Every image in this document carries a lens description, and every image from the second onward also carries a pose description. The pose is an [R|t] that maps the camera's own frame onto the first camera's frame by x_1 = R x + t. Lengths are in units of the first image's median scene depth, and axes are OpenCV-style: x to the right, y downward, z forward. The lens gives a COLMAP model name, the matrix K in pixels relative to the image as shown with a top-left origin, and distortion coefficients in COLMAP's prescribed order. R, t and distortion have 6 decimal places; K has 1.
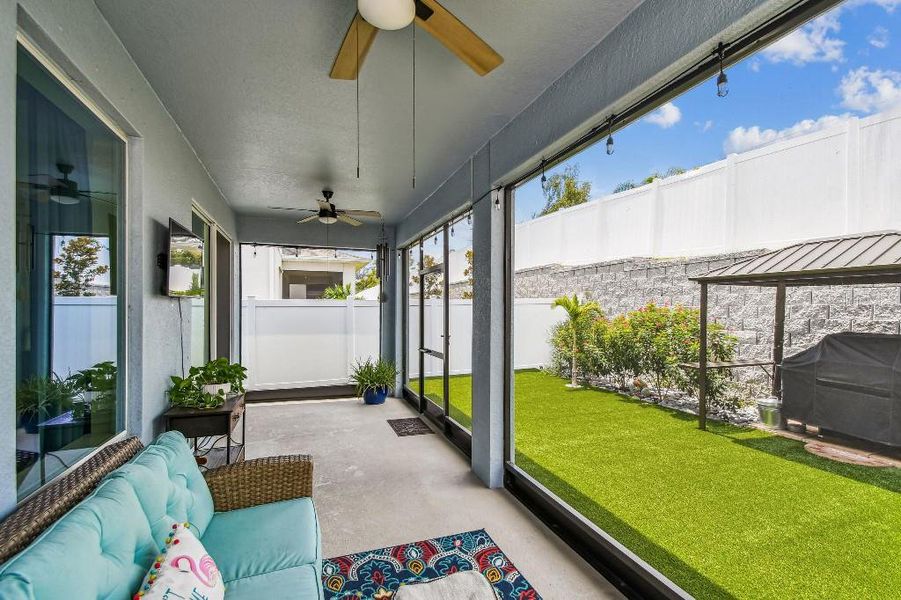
lens RADIAL K [[407.7, 0, 452.7], [0, 407.7, 305.2], [0, 0, 1]] dist [0.021240, -0.007994]
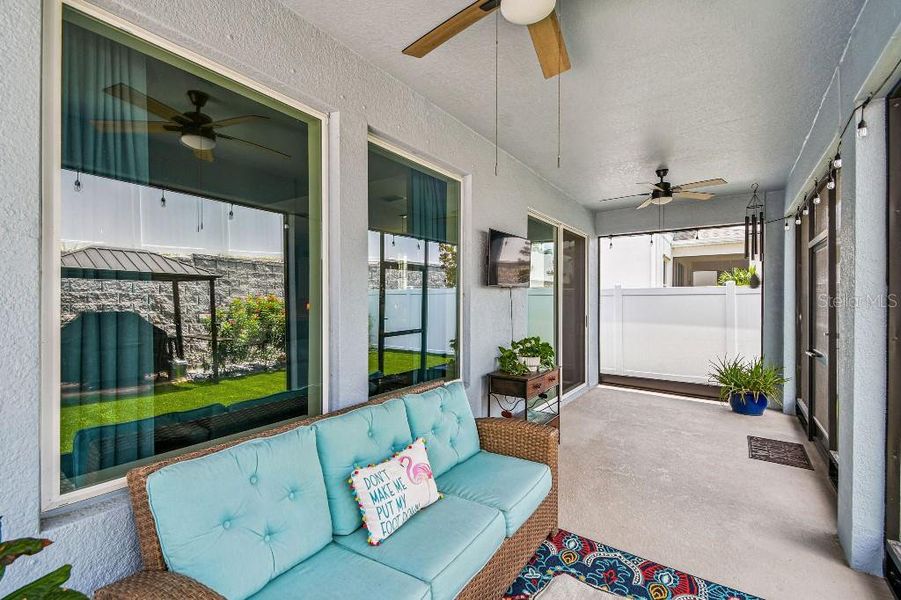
lens RADIAL K [[407.7, 0, 455.1], [0, 407.7, 297.4], [0, 0, 1]] dist [0.021240, -0.007994]
pose [[0.584832, -0.001839, -0.811152, 0.181872], [0.006013, 0.999980, 0.002069, 0.007103], [0.811132, -0.006087, 0.584832, 0.075630]]
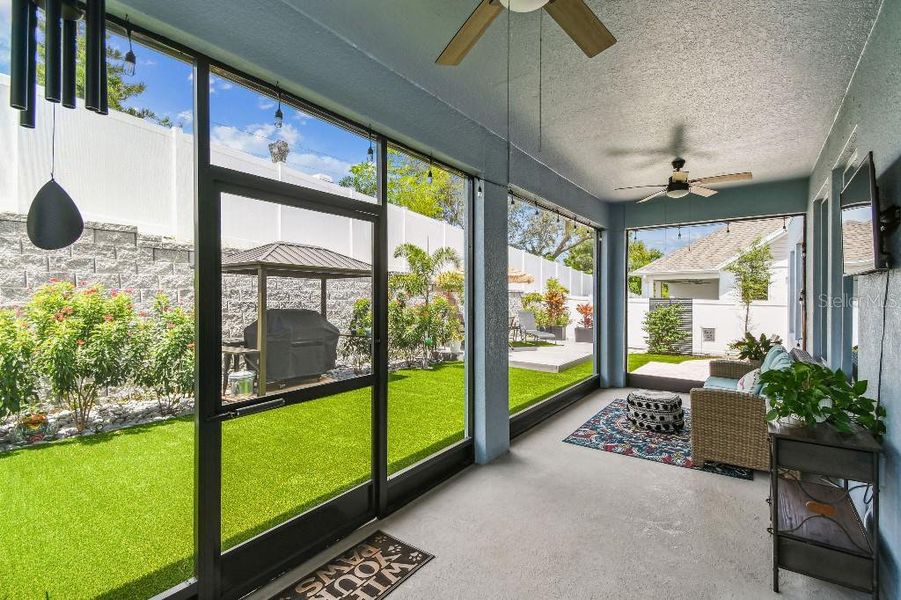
lens RADIAL K [[407.7, 0, 450.5], [0, 407.7, 296.6], [0, 0, 1]] dist [0.021240, -0.007994]
pose [[-0.545568, -0.003395, 0.838059, -0.550294], [-0.004884, 0.999988, 0.000871, 0.013649], [-0.838052, -0.003618, -0.545578, 1.254152]]
